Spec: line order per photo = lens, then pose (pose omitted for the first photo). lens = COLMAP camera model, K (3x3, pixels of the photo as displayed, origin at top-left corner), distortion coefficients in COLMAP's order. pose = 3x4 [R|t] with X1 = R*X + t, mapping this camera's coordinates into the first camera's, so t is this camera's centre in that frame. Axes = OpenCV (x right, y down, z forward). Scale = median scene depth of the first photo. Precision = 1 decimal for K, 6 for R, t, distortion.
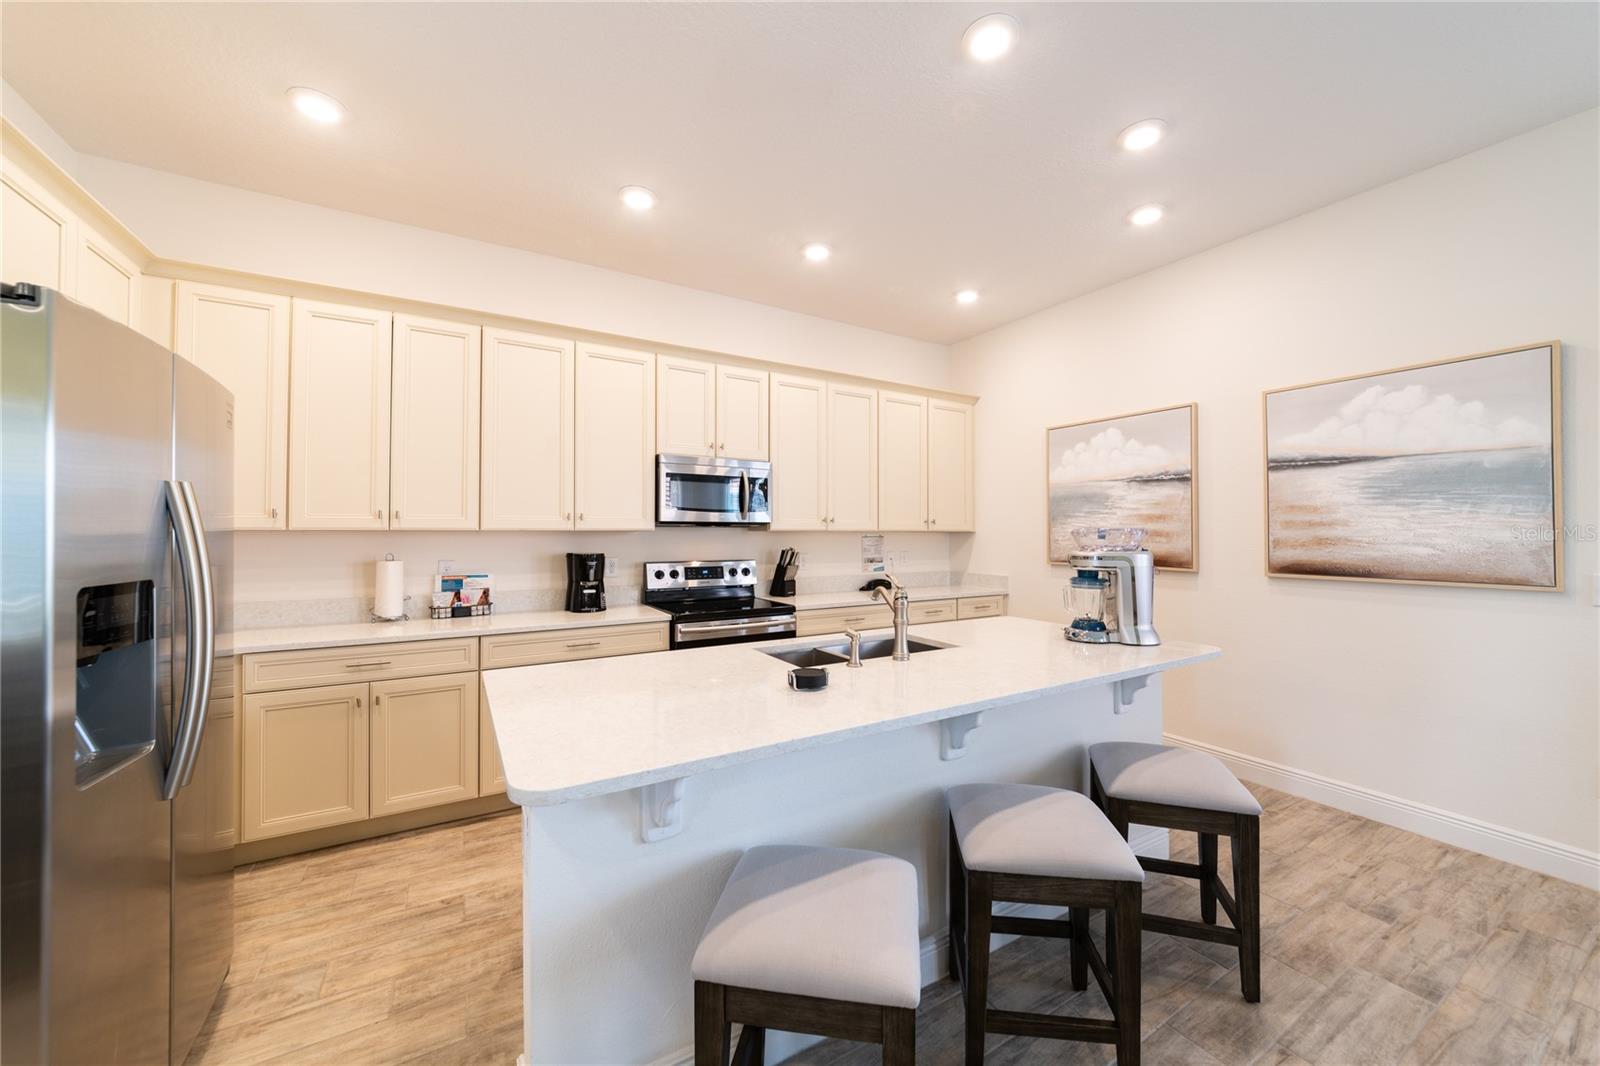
lens RADIAL K [[593.3, 0, 800.7], [0, 593.3, 523.7], [0, 0, 1]] dist [0.006099, 0.000720]
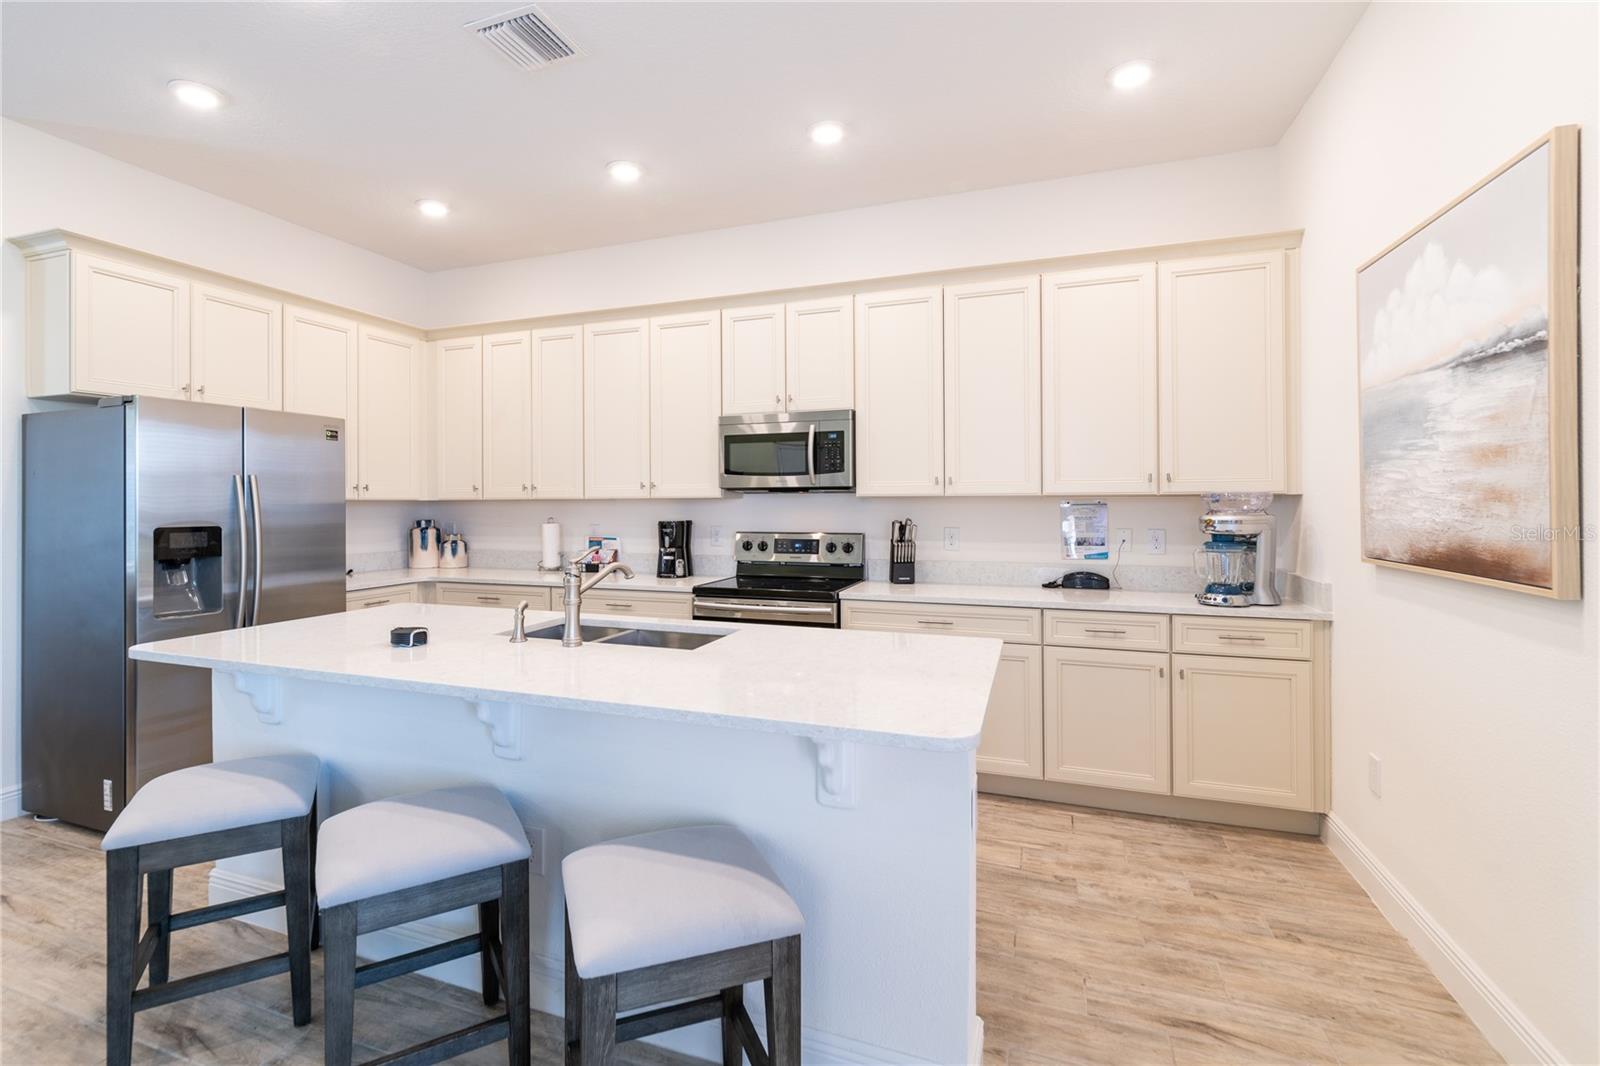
lens RADIAL K [[684.2, 0, 795.2], [0, 684.2, 495.4], [0, 0, 1]] dist [-0.002488, -0.000178]
pose [[0.644260, -0.008352, -0.764761, 0.809247], [0.018003, 0.999829, 0.004248, 0.005989], [0.764595, -0.016504, 0.644300, 0.486221]]
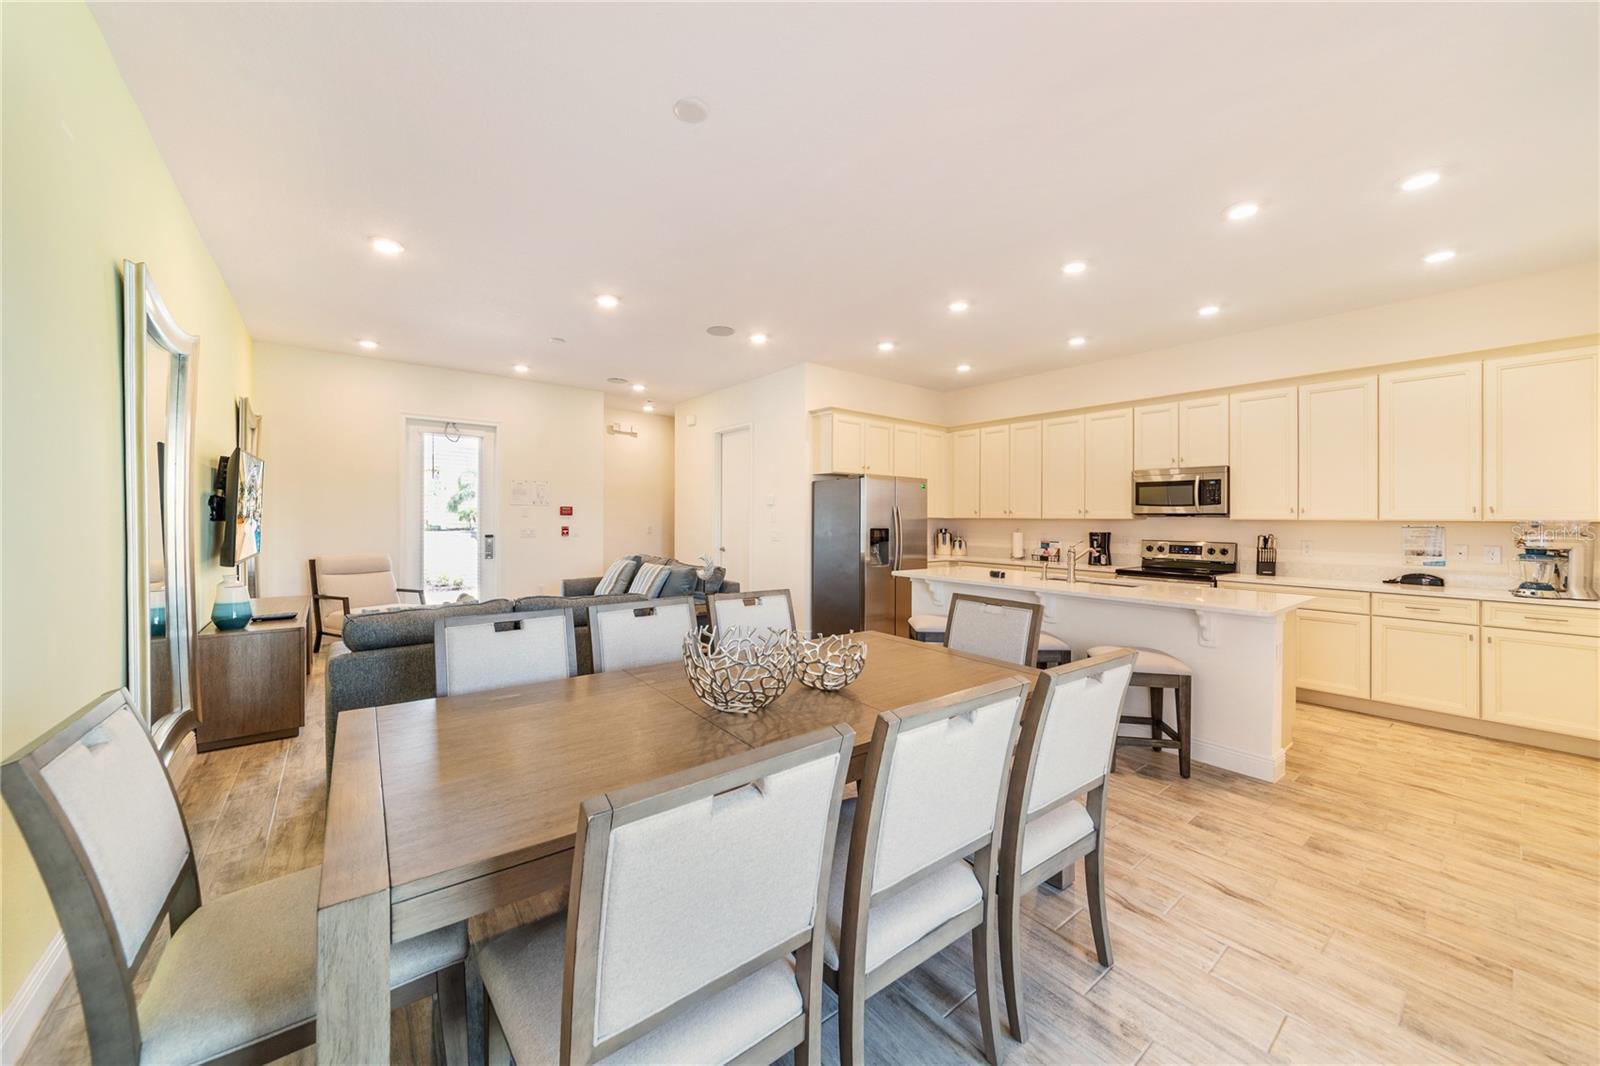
lens RADIAL K [[589.6, 0, 797.5], [0, 589.6, 517.4], [0, 0, 1]] dist [-0.002568, 0.002024]
pose [[0.130095, -0.000148, -0.991501, 1.485585], [0.006389, 0.999979, 0.000689, -0.000871], [0.991481, -0.006424, 0.130094, -0.118510]]
